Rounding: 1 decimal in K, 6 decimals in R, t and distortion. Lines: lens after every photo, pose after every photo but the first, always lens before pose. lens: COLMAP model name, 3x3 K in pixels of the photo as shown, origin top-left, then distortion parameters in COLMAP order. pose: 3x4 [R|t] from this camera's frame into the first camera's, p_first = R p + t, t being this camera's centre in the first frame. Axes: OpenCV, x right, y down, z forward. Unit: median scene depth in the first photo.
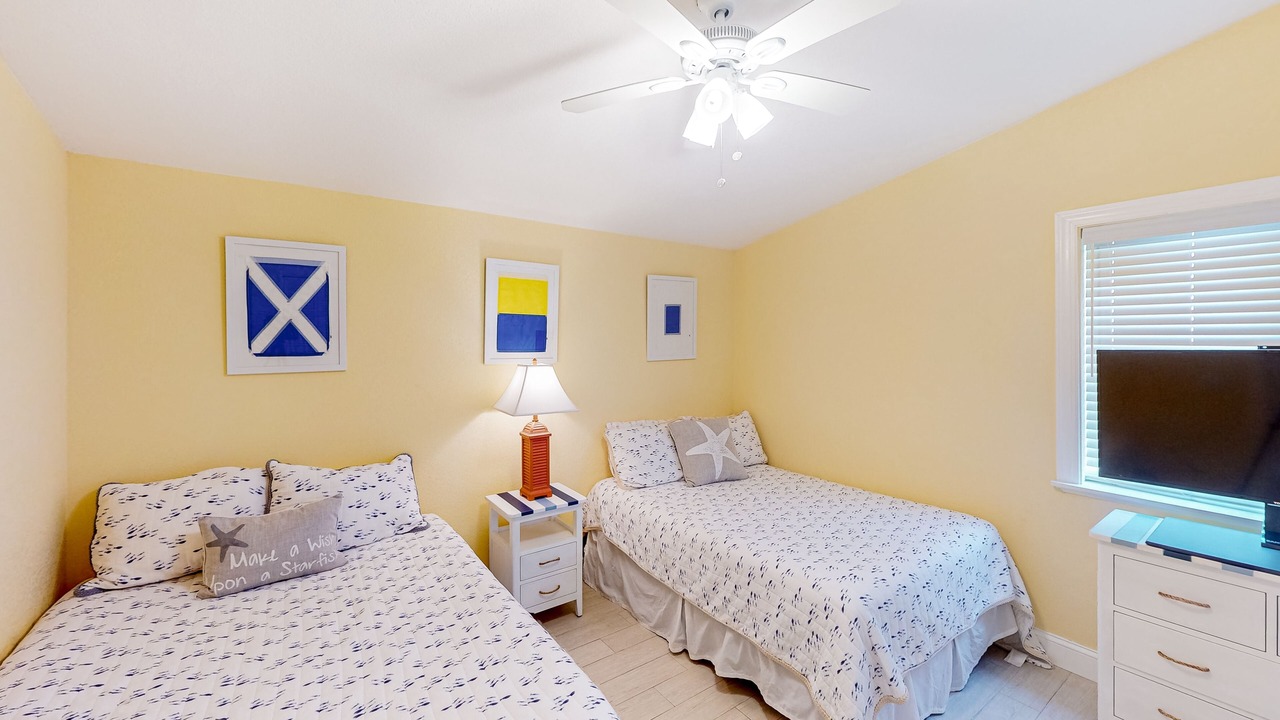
lens RADIAL K [[498.8, 0, 637.8], [0, 498.8, 343.9], [0, 0, 1]] dist [-0.001806, -0.000340]
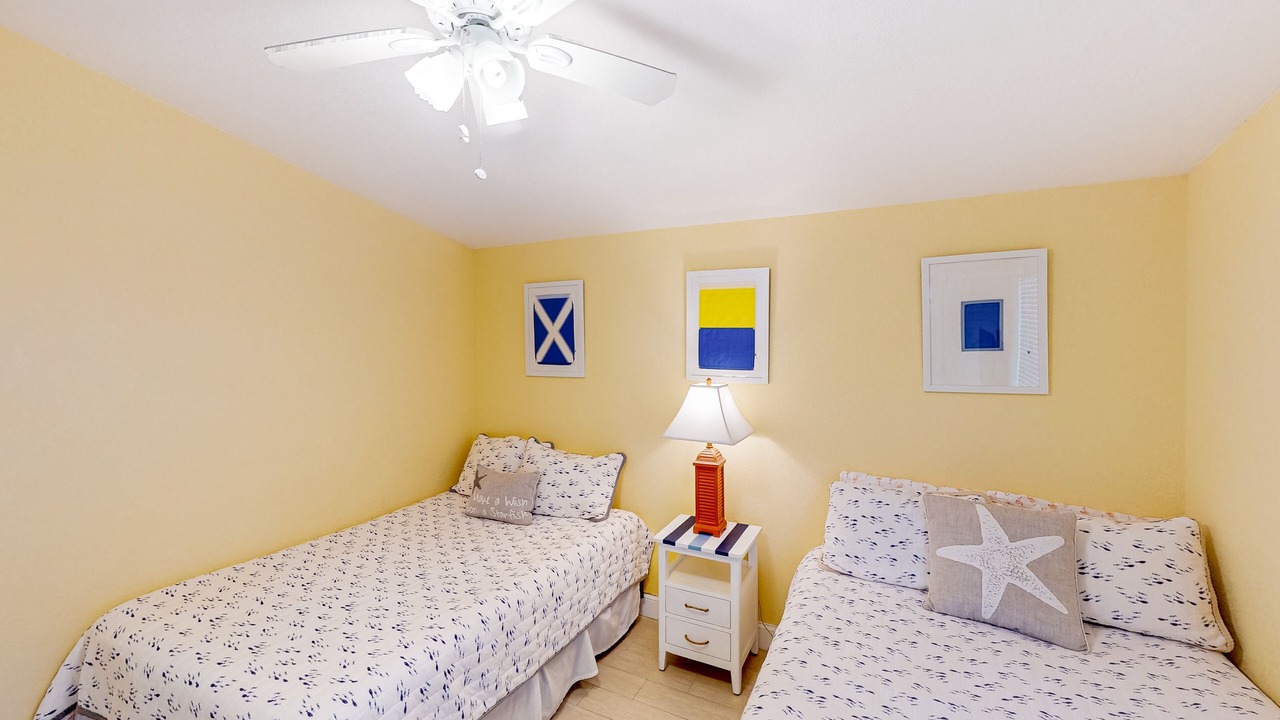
lens RADIAL K [[498.8, 0, 637.8], [0, 498.8, 343.9], [0, 0, 1]] dist [-0.001806, -0.000340]
pose [[0.471742, 0.011460, -0.881662, 0.617295], [-0.005736, 0.999934, 0.009928, -0.047478], [0.881718, 0.000374, 0.471776, 0.539513]]
